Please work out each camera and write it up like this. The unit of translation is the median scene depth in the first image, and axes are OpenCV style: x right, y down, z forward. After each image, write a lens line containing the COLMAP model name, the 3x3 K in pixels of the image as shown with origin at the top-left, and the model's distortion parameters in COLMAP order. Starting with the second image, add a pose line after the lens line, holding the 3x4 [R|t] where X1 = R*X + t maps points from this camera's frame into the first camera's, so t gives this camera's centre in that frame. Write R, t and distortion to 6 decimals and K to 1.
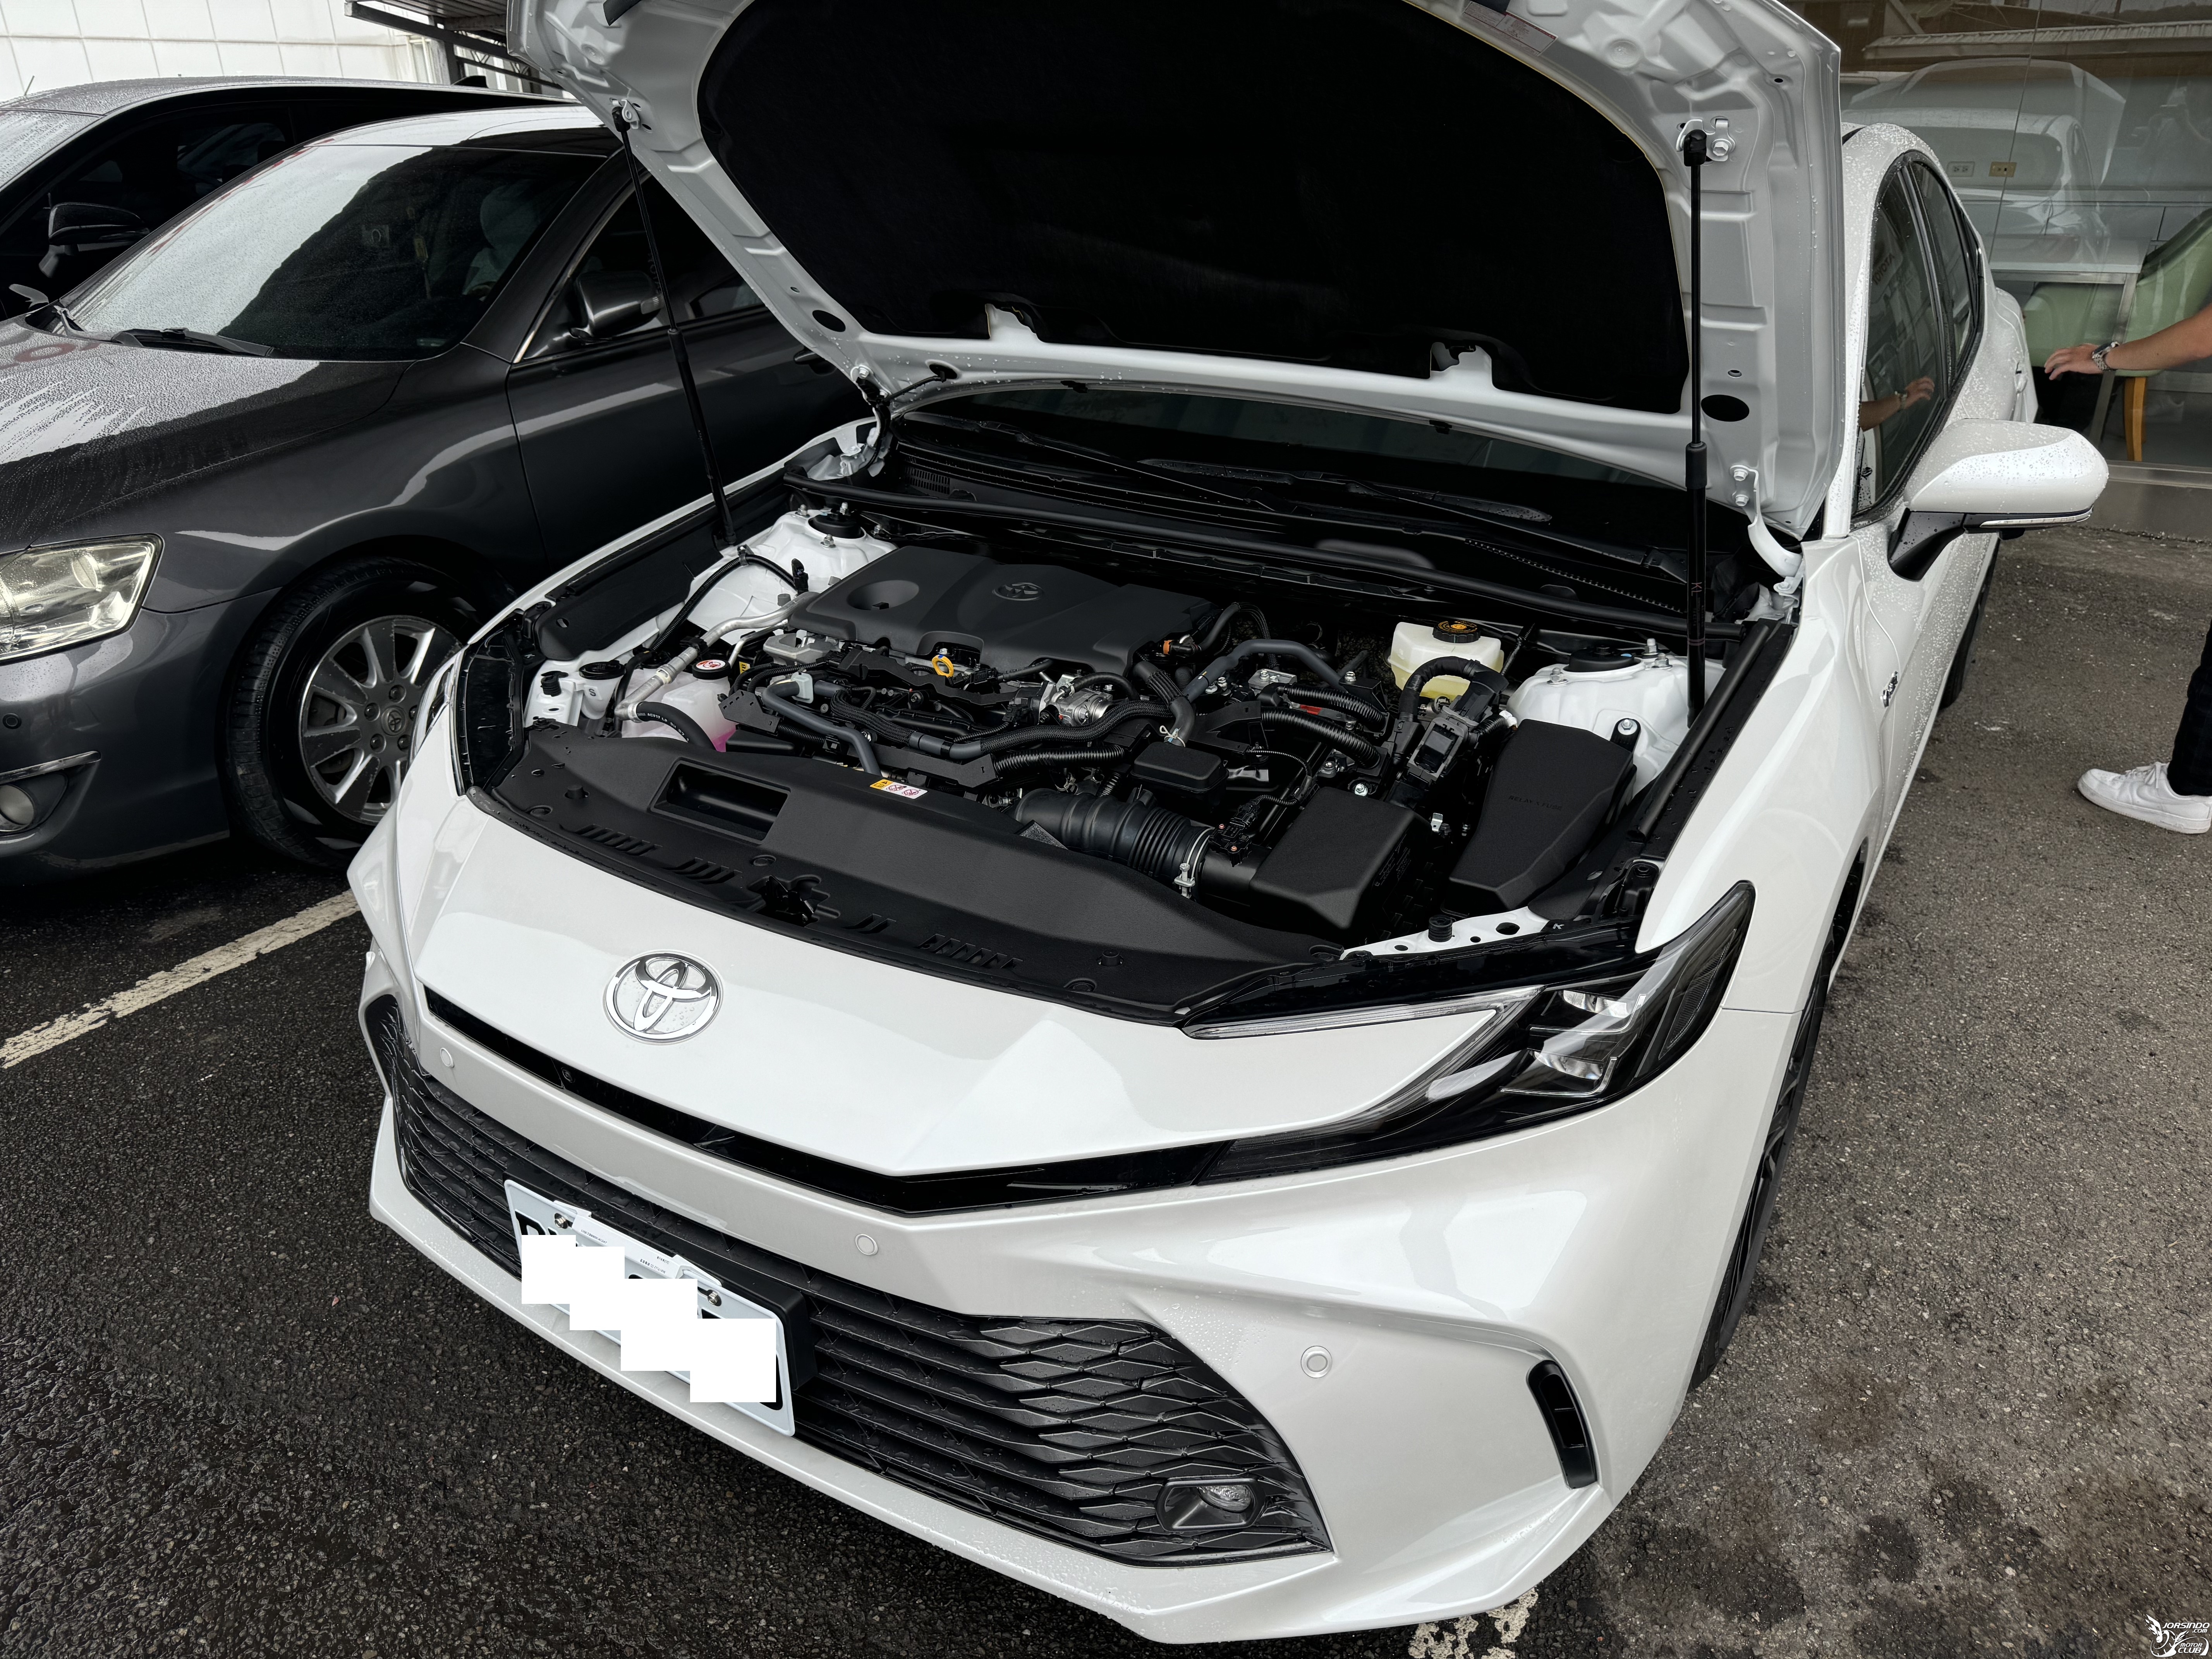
lens RADIAL K [[1561.4, 0, 1106.0], [0, 1561.4, 829.5], [0, 0, 1]] dist [-0.002883, -0.030411]
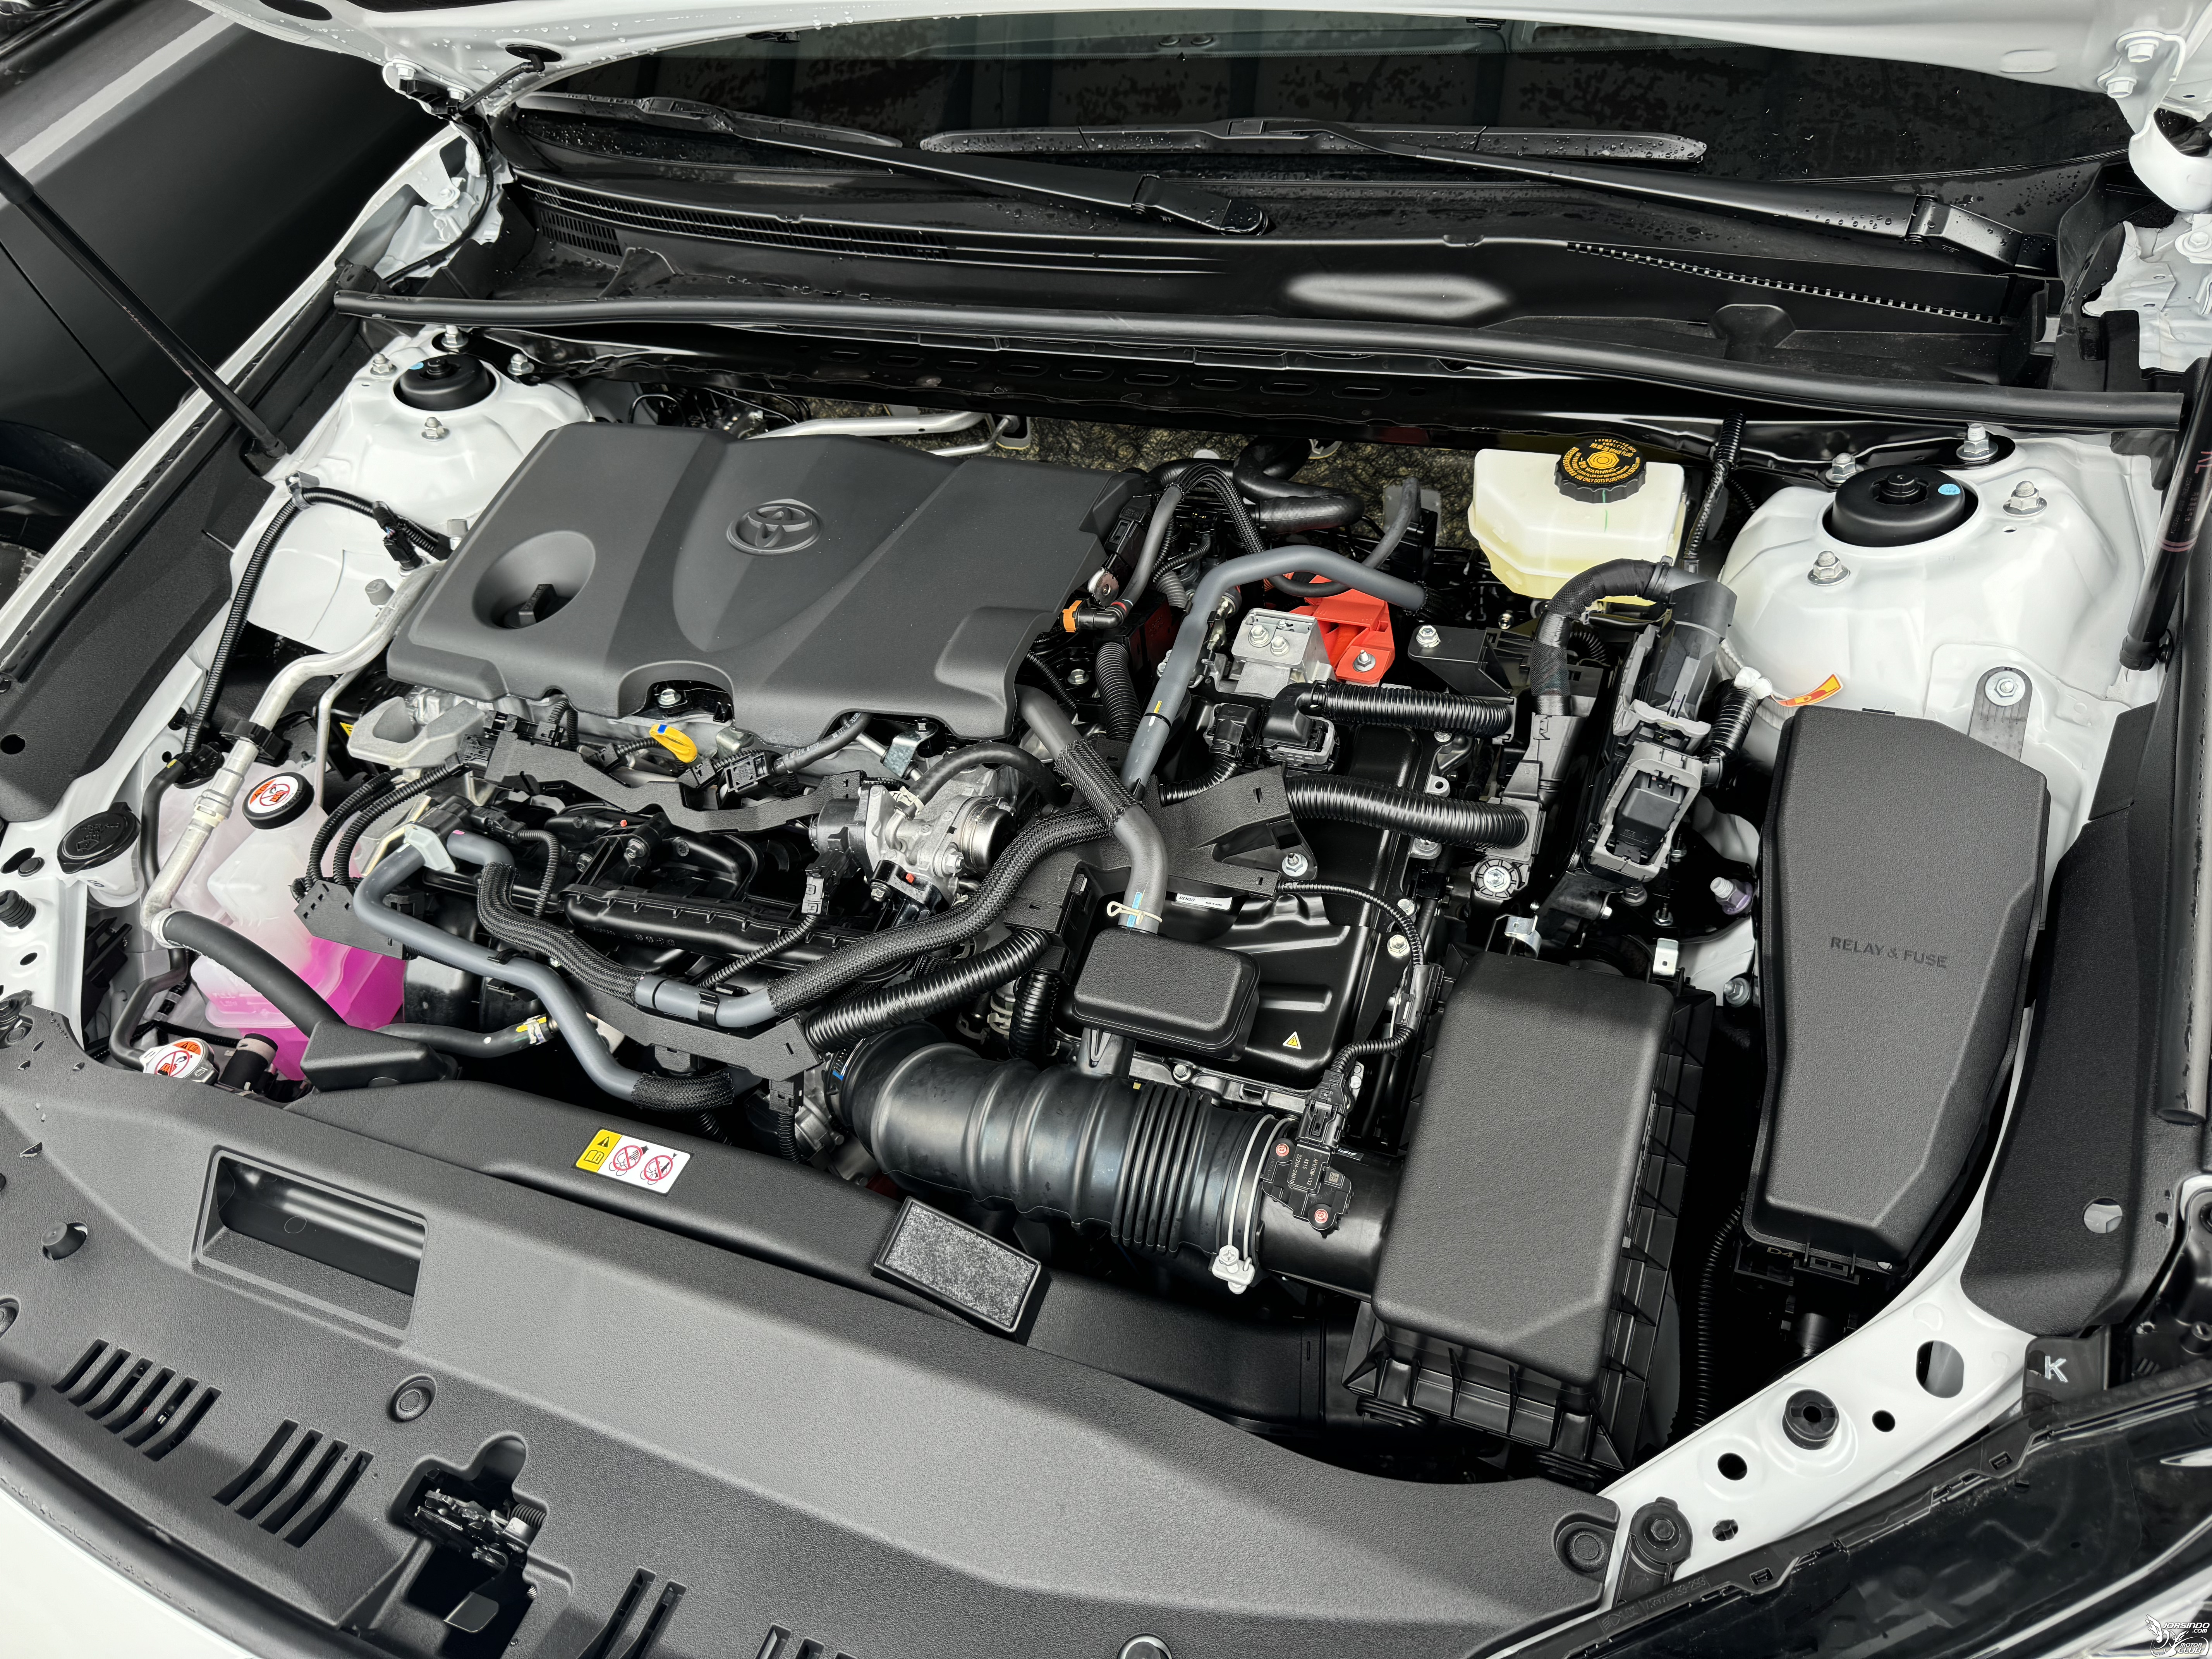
lens RADIAL K [[1561.4, 0, 1106.0], [0, 1561.4, 829.5], [0, 0, 1]] dist [-0.002883, -0.030411]
pose [[0.973856, -0.227094, -0.005693, 0.036823], [0.215325, 0.914819, 0.341674, -0.224828], [-0.072384, -0.333968, 0.939801, 0.463873]]
